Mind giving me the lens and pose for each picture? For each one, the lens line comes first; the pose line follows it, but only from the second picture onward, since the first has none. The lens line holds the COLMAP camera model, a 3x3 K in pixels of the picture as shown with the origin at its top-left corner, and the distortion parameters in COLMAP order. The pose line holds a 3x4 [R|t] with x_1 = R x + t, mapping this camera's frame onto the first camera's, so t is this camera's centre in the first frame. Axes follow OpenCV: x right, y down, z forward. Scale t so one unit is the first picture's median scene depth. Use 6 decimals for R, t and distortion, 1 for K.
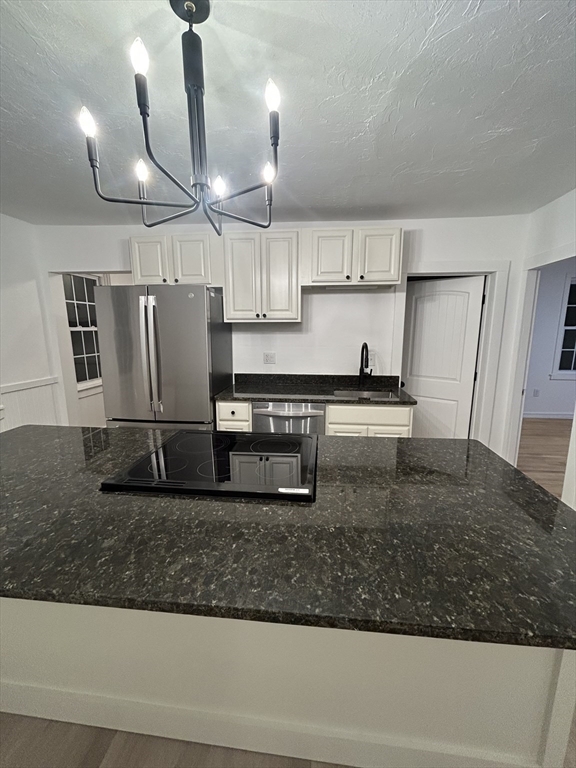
lens RADIAL K [[313.0, 0, 287.2], [0, 313.0, 383.1], [0, 0, 1]] dist [0.001533, 0.000270]
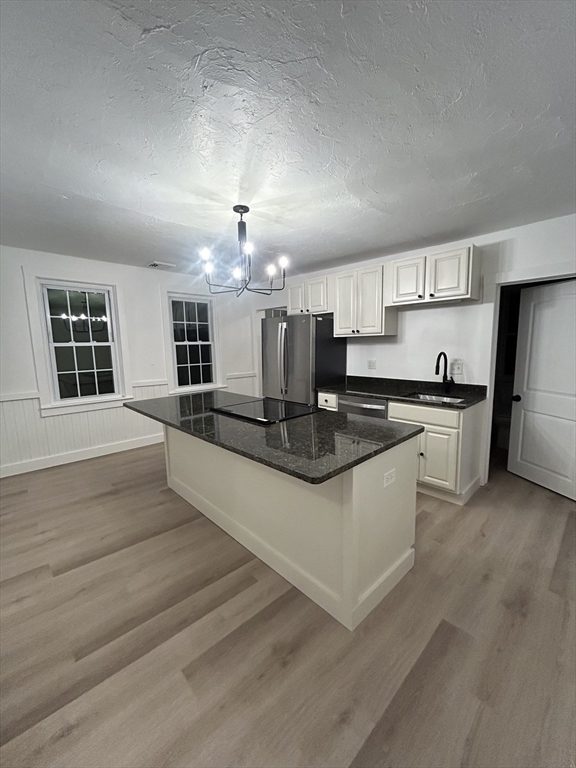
lens RADIAL K [[313.0, 0, 289.0], [0, 313.0, 384.7], [0, 0, 1]] dist [0.001533, 0.000270]
pose [[0.764598, 0.070031, -0.640692, 0.566113], [-0.093342, 0.995631, -0.002566, 0.039453], [0.637713, 0.061766, 0.767794, -0.187808]]
